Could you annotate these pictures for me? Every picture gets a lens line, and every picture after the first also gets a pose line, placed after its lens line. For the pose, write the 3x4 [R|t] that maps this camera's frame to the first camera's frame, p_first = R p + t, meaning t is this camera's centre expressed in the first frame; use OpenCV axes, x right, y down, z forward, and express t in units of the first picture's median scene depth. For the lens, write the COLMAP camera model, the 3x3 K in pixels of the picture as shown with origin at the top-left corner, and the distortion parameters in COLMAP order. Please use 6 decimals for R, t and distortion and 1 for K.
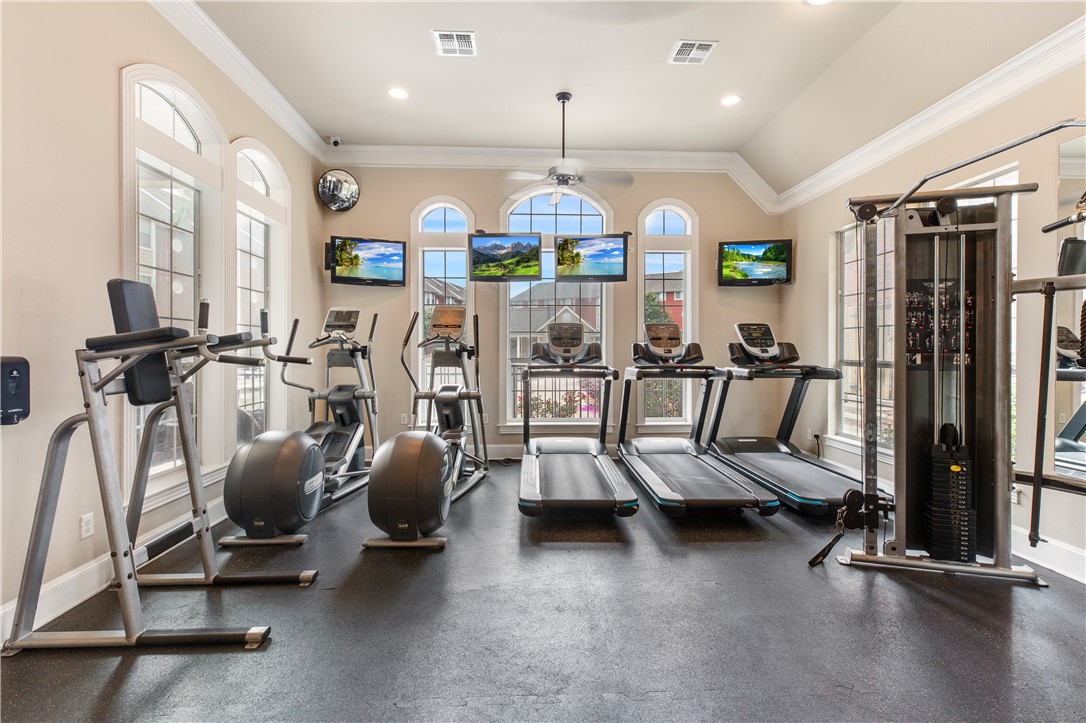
lens RADIAL K [[498.8, 0, 540.3], [0, 498.8, 350.0], [0, 0, 1]] dist [0.001071, -0.000044]
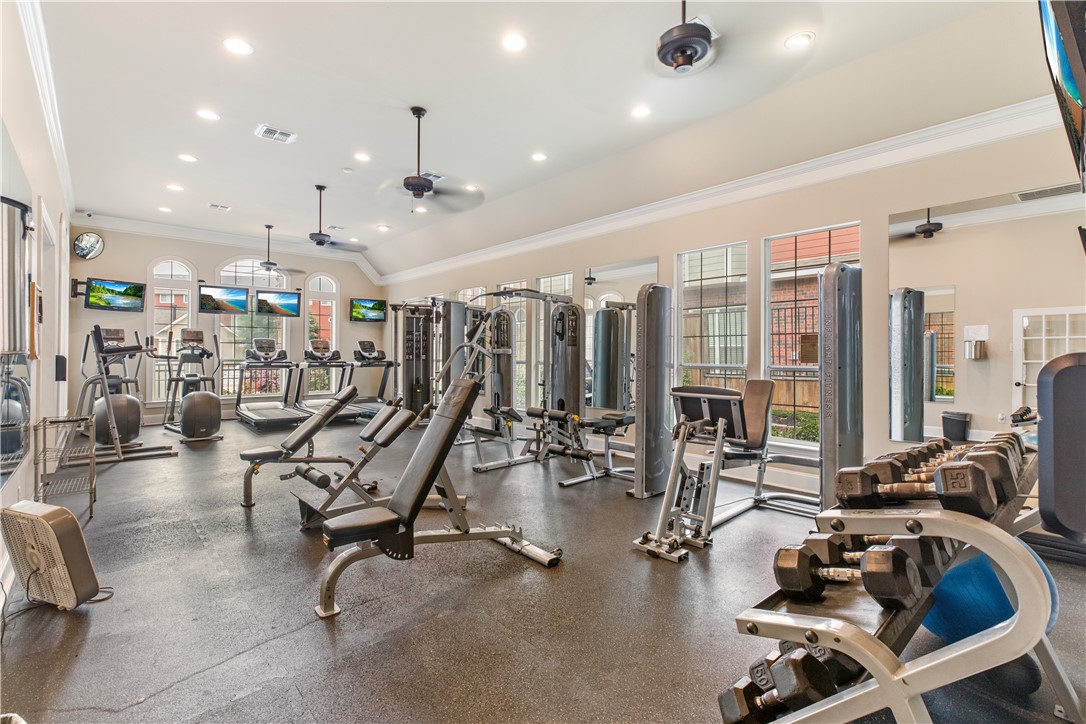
lens RADIAL K [[498.8, 0, 540.3], [0, 498.8, 350.5], [0, 0, 1]] dist [0.001071, -0.000044]
pose [[0.780290, 0.007556, 0.625372, -0.322094], [-0.002675, 0.999958, -0.008744, 0.001919], [-0.625412, 0.005150, 0.780278, -1.131612]]
